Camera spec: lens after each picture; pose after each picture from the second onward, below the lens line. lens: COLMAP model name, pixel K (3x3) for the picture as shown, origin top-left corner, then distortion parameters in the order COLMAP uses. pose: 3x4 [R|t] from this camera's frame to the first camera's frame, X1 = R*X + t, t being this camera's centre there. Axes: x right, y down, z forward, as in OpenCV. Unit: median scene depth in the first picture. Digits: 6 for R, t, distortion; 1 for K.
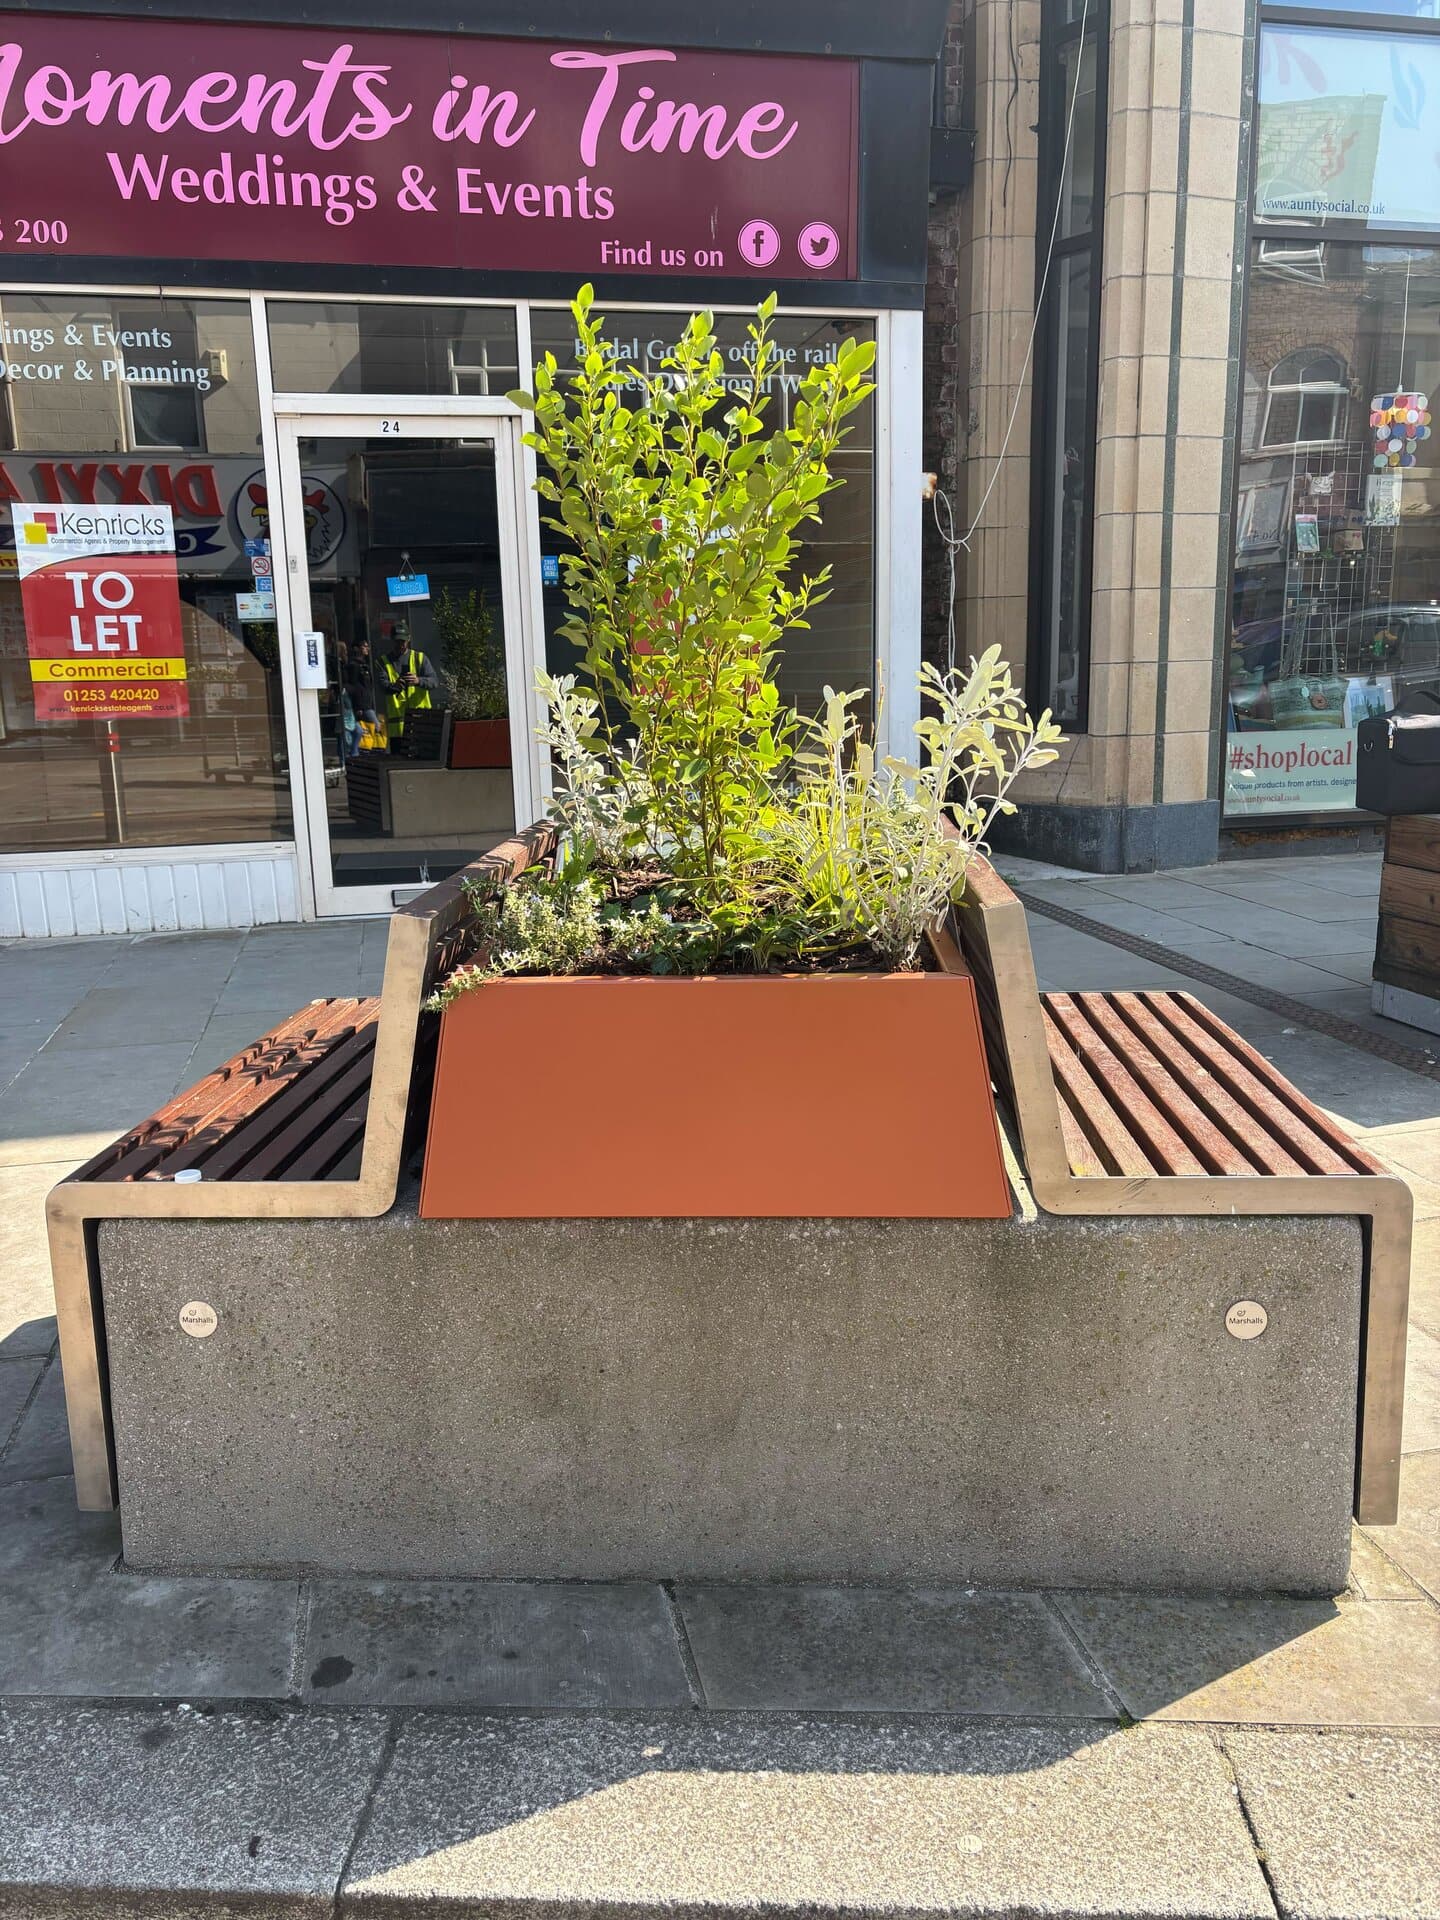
lens RADIAL K [[1430.1, 0, 733.3], [0, 1430.1, 945.1], [0, 0, 1]] dist [0.058616, -0.047732]
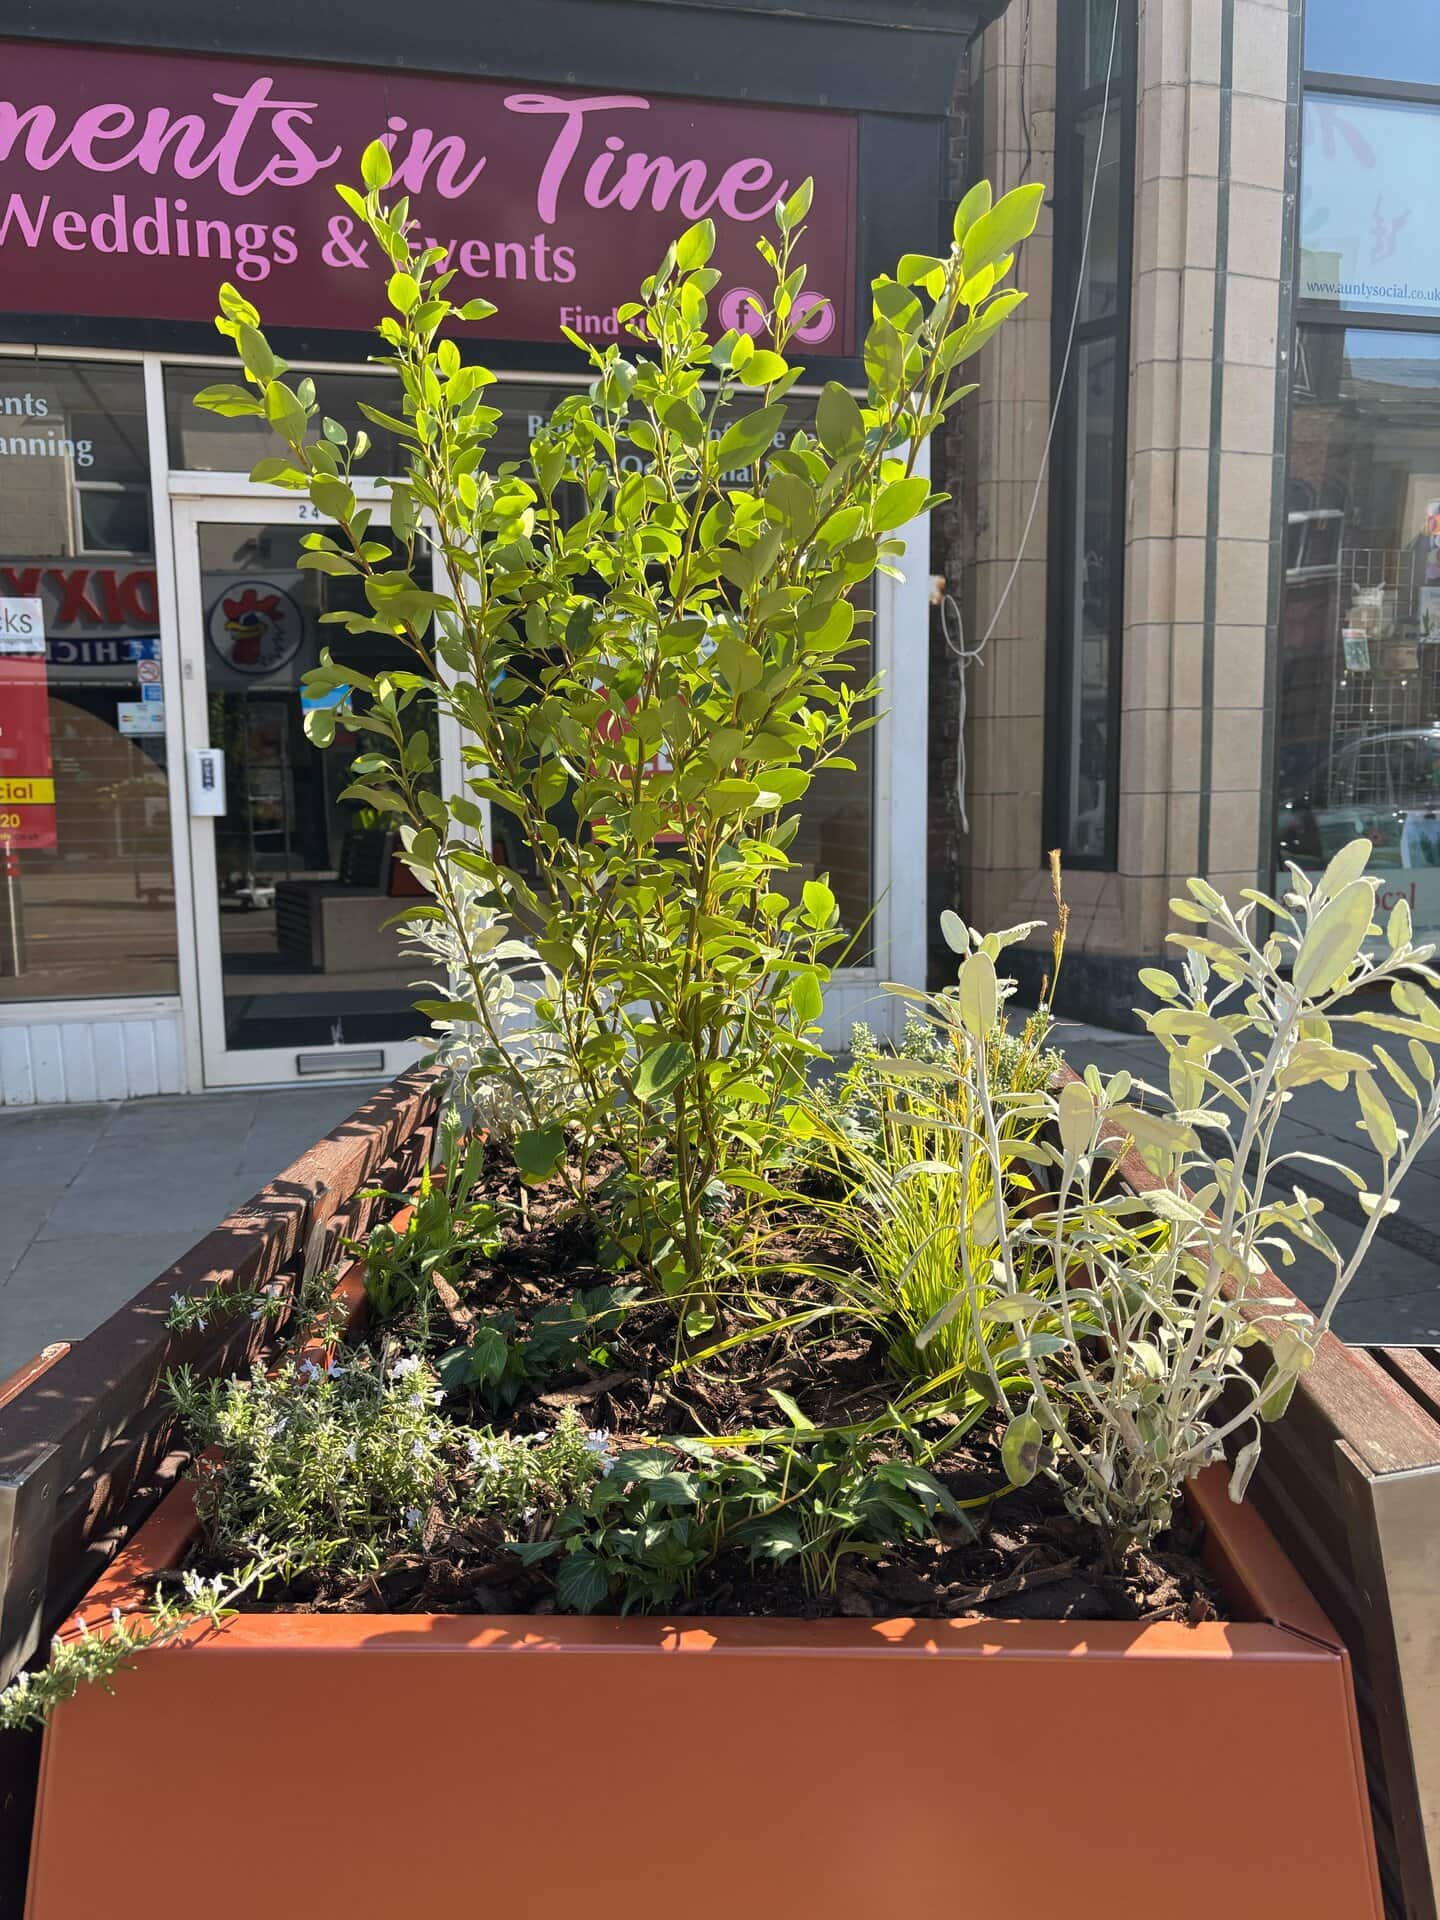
lens RADIAL K [[1430.1, 0, 733.3], [0, 1430.1, 945.1], [0, 0, 1]] dist [0.058616, -0.047732]
pose [[0.999722, 0.007199, 0.022443, -0.004770], [-0.005474, 0.997093, -0.075991, -0.041697], [-0.022925, 0.075847, 0.996856, 0.166306]]
